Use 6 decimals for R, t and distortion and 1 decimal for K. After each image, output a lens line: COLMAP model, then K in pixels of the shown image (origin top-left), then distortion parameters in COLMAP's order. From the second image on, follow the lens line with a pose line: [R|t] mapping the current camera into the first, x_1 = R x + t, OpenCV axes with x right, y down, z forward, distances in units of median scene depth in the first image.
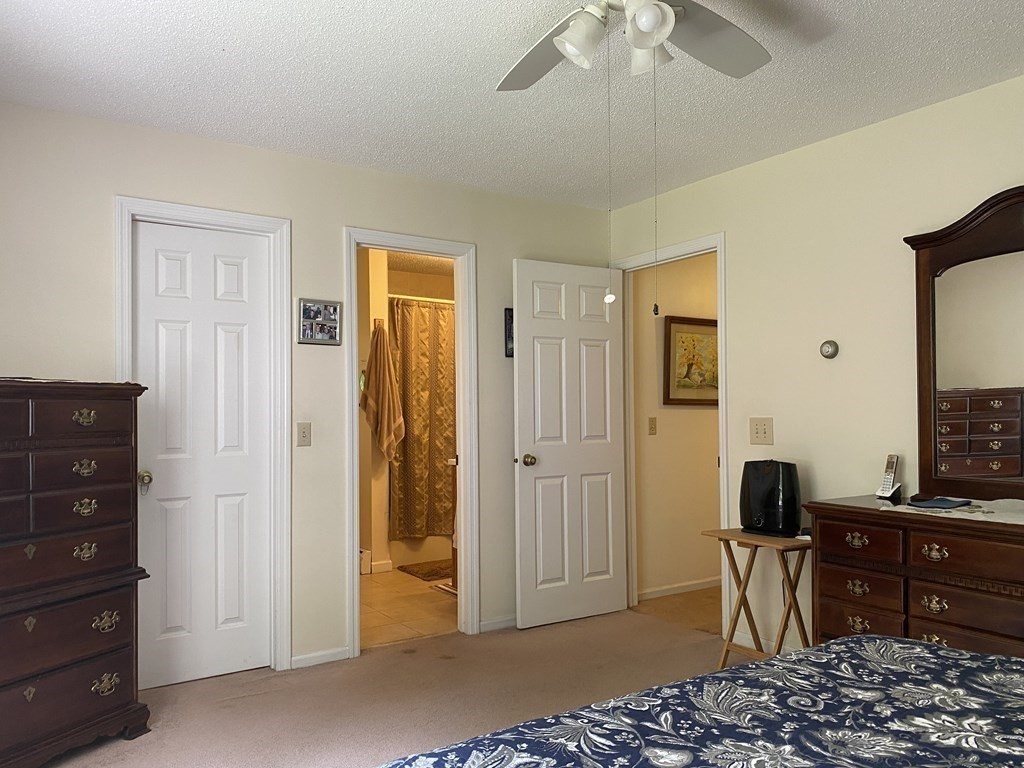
lens RADIAL K [[789.6, 0, 512.0], [0, 789.6, 384.0], [0, 0, 1]] dist [0.002602, 0.006325]
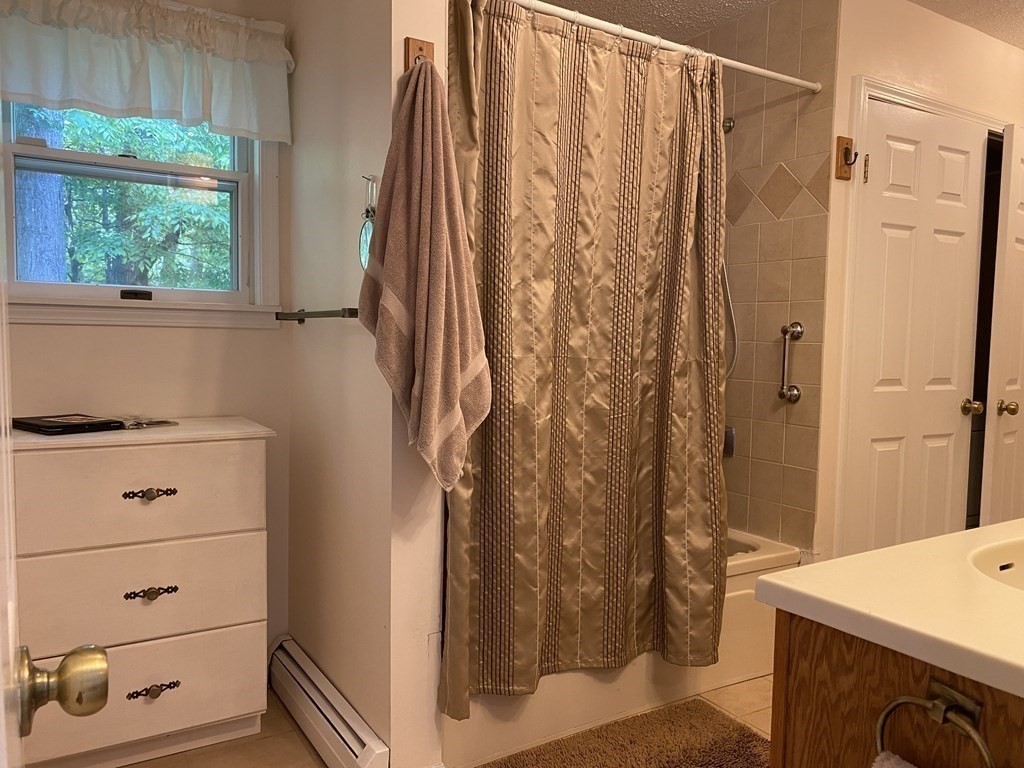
lens RADIAL K [[789.6, 0, 512.0], [0, 789.6, 384.0], [0, 0, 1]] dist [0.002602, 0.006325]
pose [[0.999696, 0.023318, -0.007965, -0.121832], [-0.022475, 0.995396, 0.093180, 0.022865], [0.010101, -0.092972, 0.995617, 0.654132]]
